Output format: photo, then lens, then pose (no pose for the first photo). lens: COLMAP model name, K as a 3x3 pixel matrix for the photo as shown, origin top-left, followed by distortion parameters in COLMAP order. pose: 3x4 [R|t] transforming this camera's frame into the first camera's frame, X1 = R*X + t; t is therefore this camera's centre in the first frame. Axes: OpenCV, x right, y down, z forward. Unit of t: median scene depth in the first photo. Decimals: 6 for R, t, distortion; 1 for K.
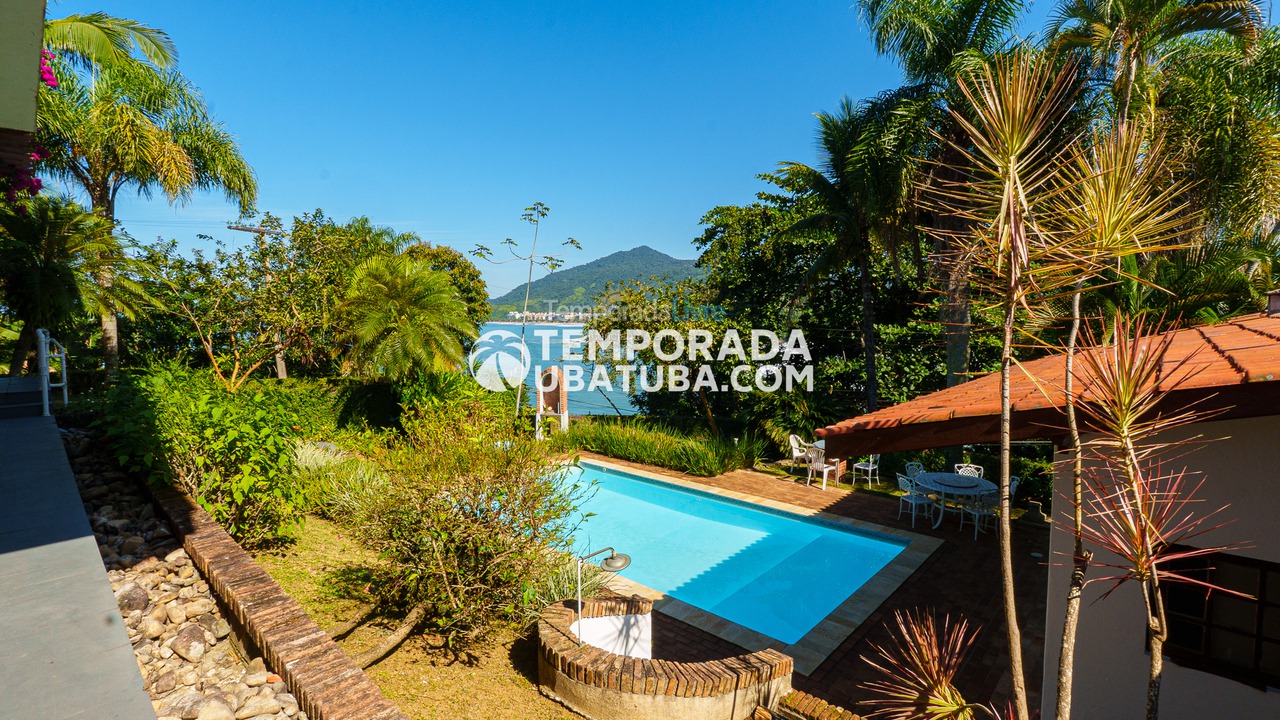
lens RADIAL K [[582.1, 0, 638.7], [0, 582.1, 360.0], [0, 0, 1]] dist [-0.007844, 0.000790]
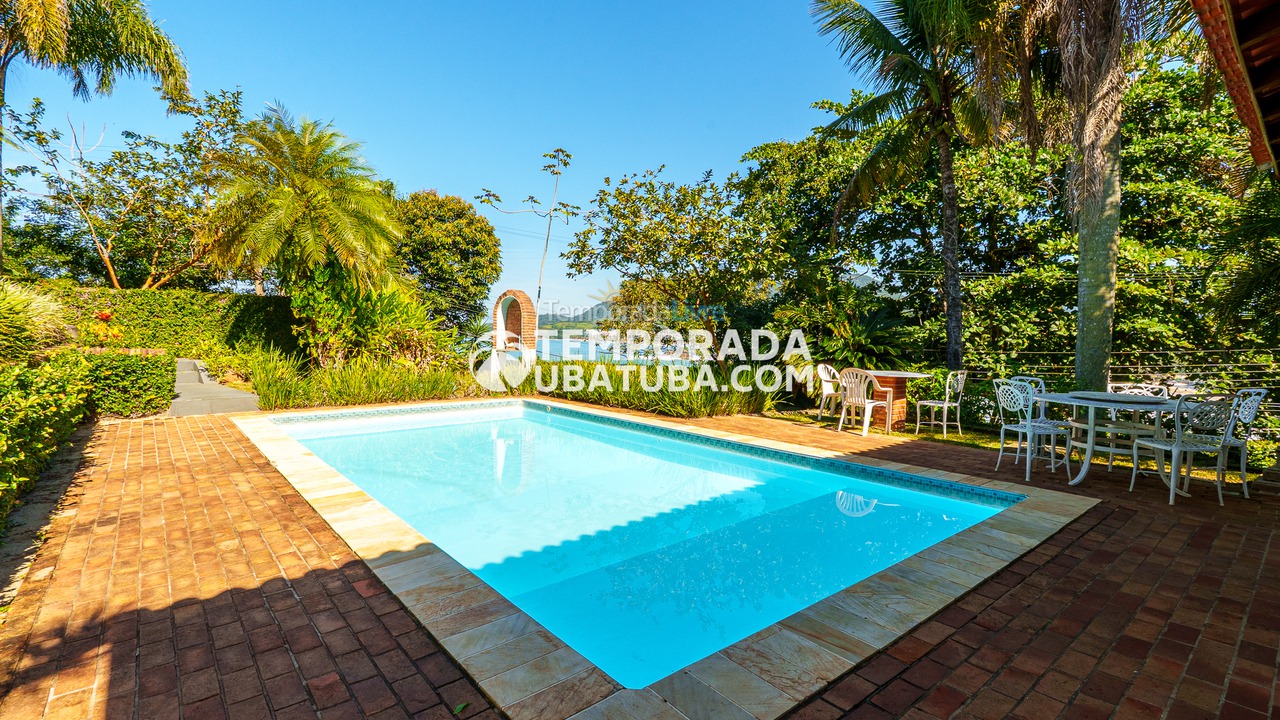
lens RADIAL K [[582.1, 0, 639.4], [0, 582.1, 359.4], [0, 0, 1]] dist [-0.007844, 0.000790]
pose [[0.991652, 0.031359, -0.125071, 0.091308], [-0.035873, 0.998778, -0.034005, 0.099171], [0.123851, 0.038207, 0.991565, 0.210083]]
